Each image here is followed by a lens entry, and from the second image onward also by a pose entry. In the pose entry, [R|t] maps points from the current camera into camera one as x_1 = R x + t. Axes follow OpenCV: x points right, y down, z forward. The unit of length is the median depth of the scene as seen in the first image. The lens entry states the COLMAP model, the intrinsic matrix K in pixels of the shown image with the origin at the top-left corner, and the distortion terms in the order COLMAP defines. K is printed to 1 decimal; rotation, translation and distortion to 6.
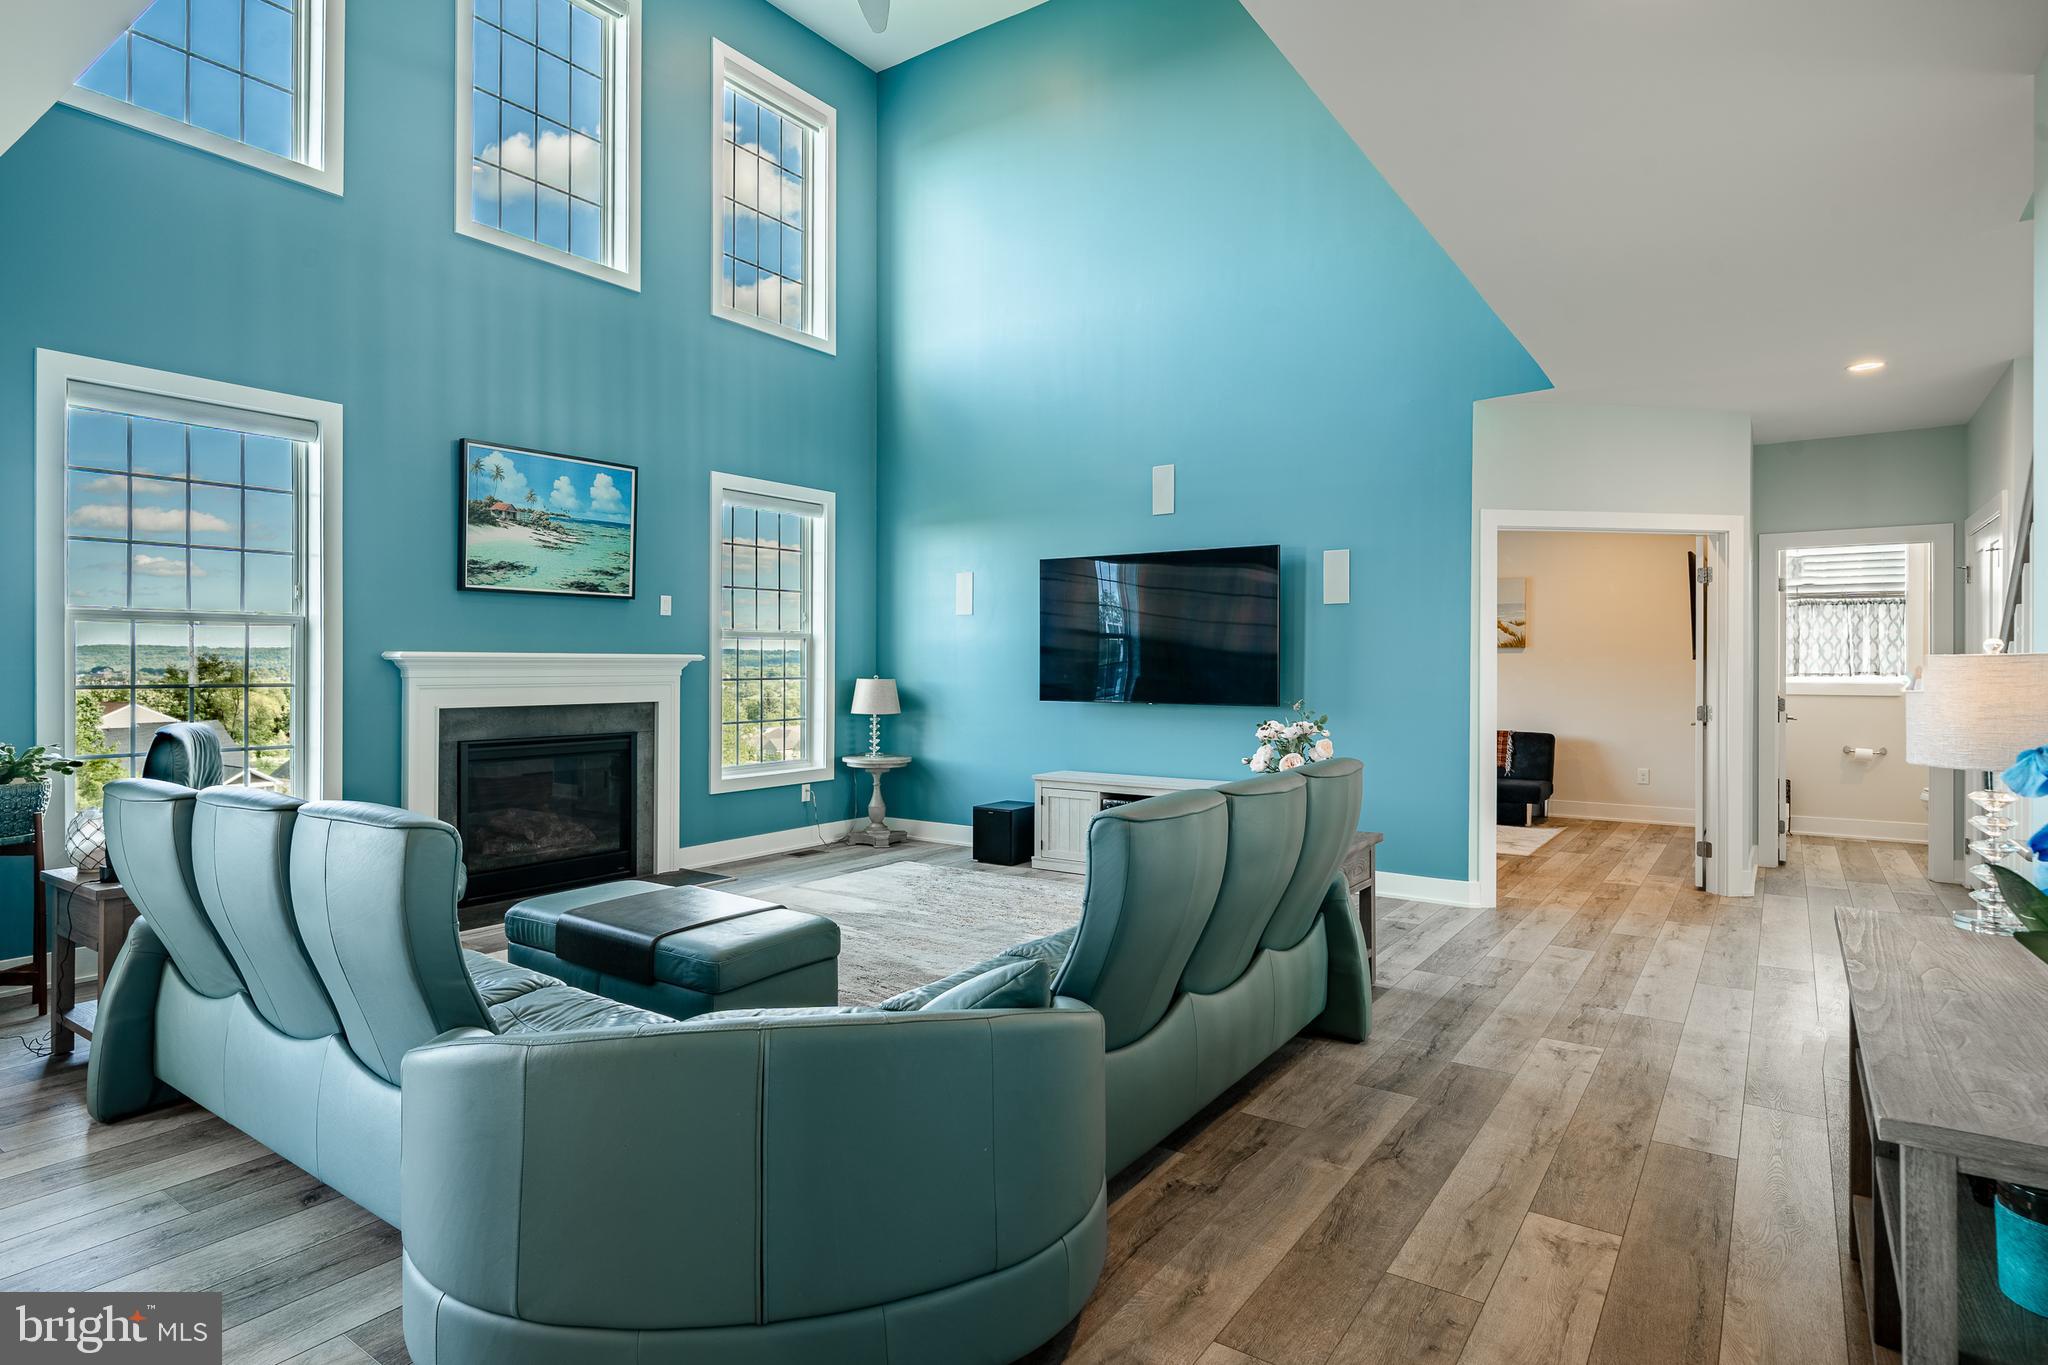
lens RADIAL K [[1085.1, 0, 1016.3], [0, 1085.1, 661.4], [0, 0, 1]] dist [-0.001194, -0.001161]
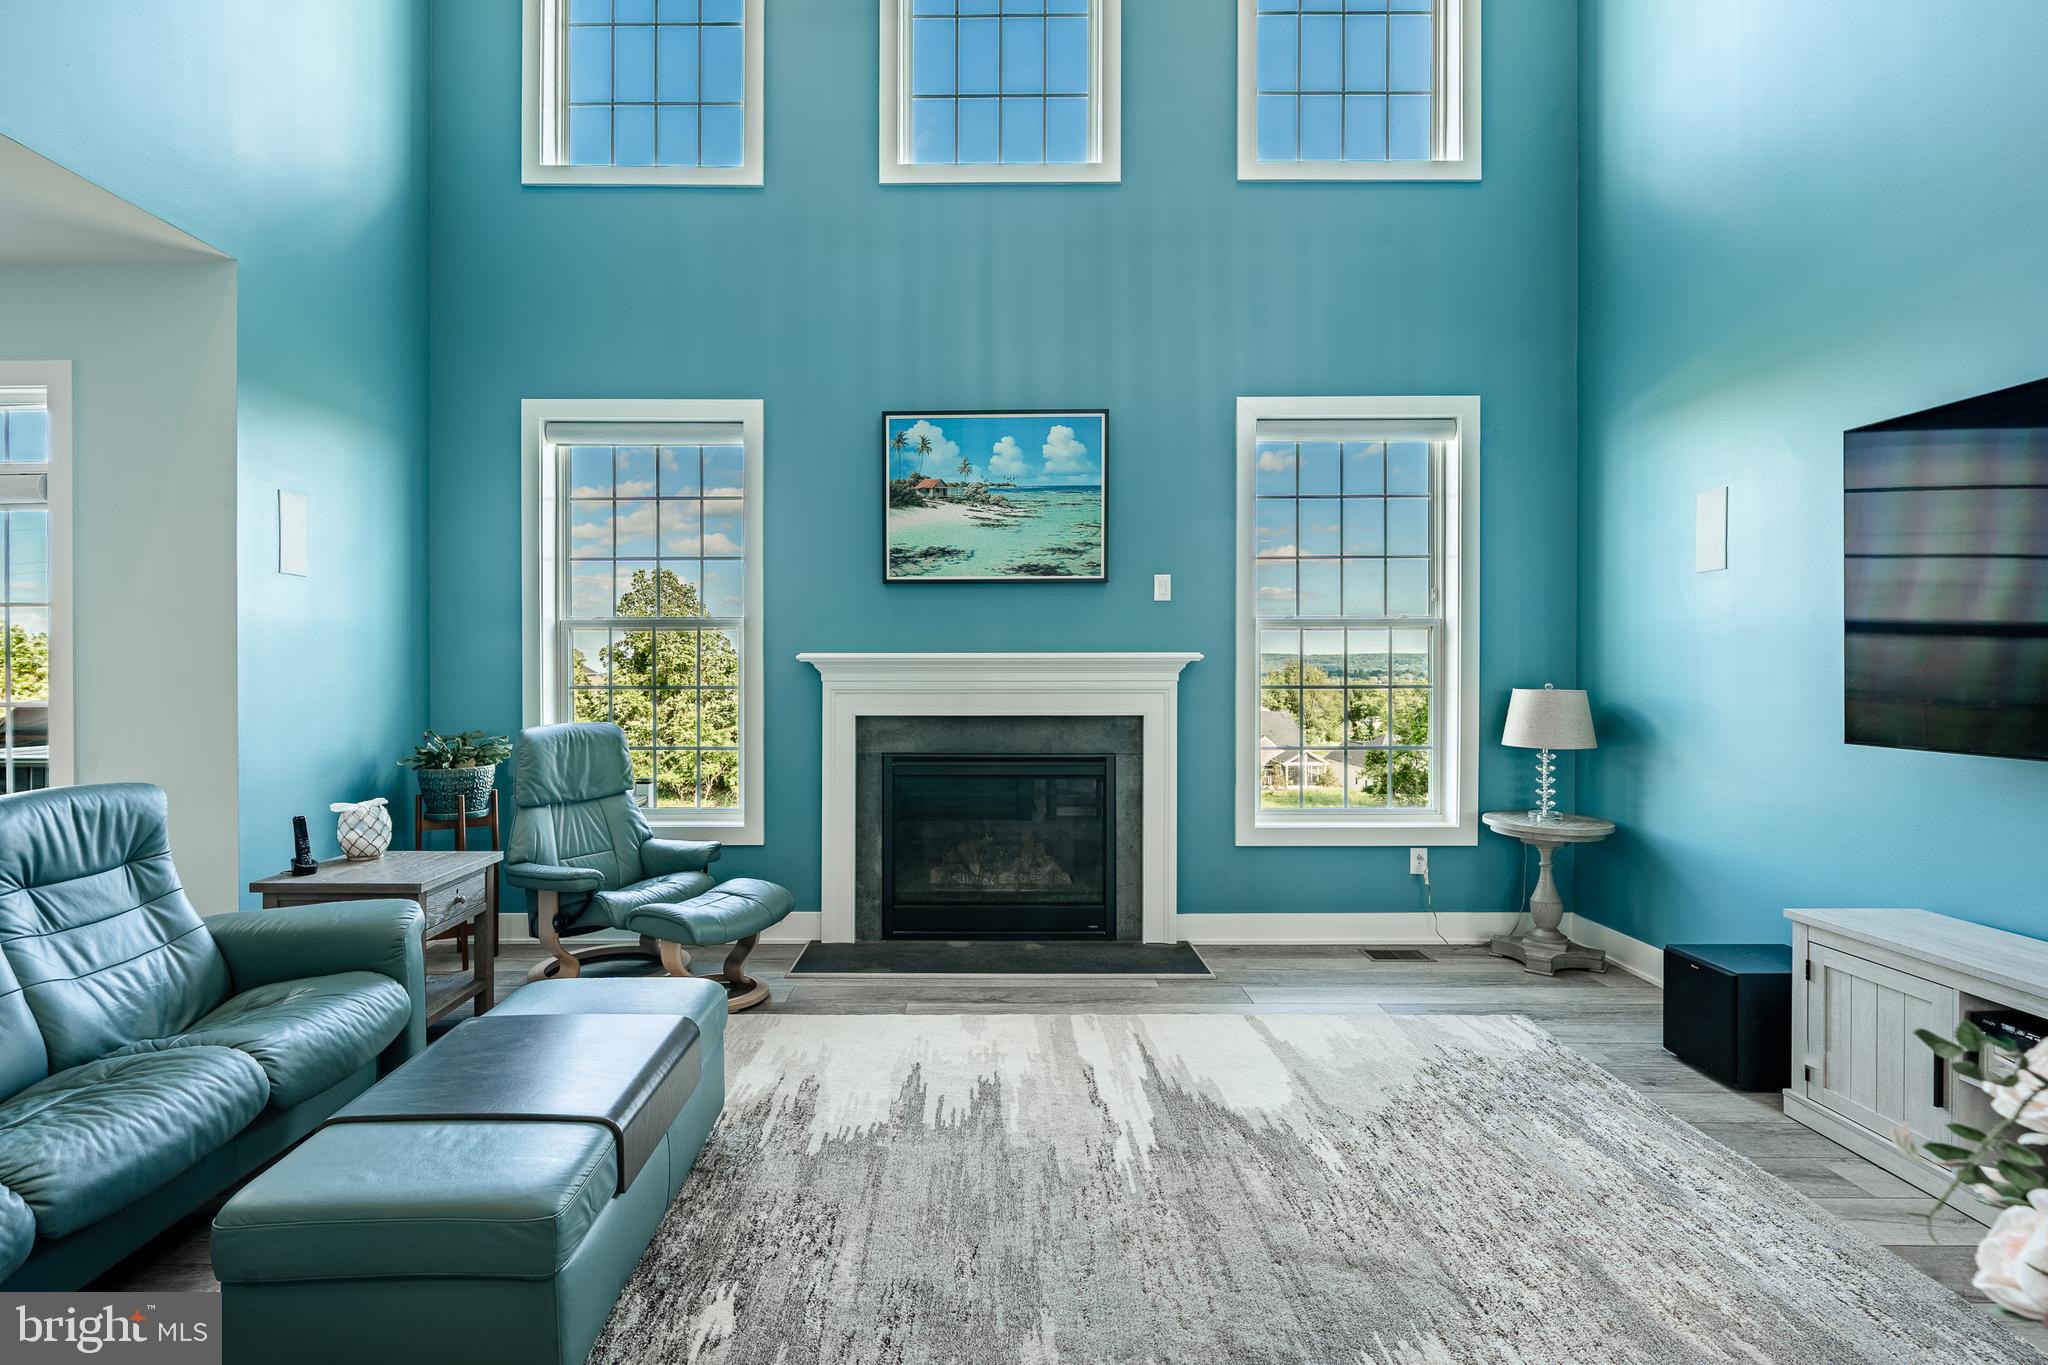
lens RADIAL K [[982.9, 0, 980.3], [0, 982.9, 674.3], [0, 0, 1]] dist [-0.002109, -0.000245]
pose [[0.569032, 0.004102, -0.822305, 0.179767], [0.004598, 0.999956, 0.008170, 0.002375], [0.822303, -0.008430, 0.568988, 0.554022]]
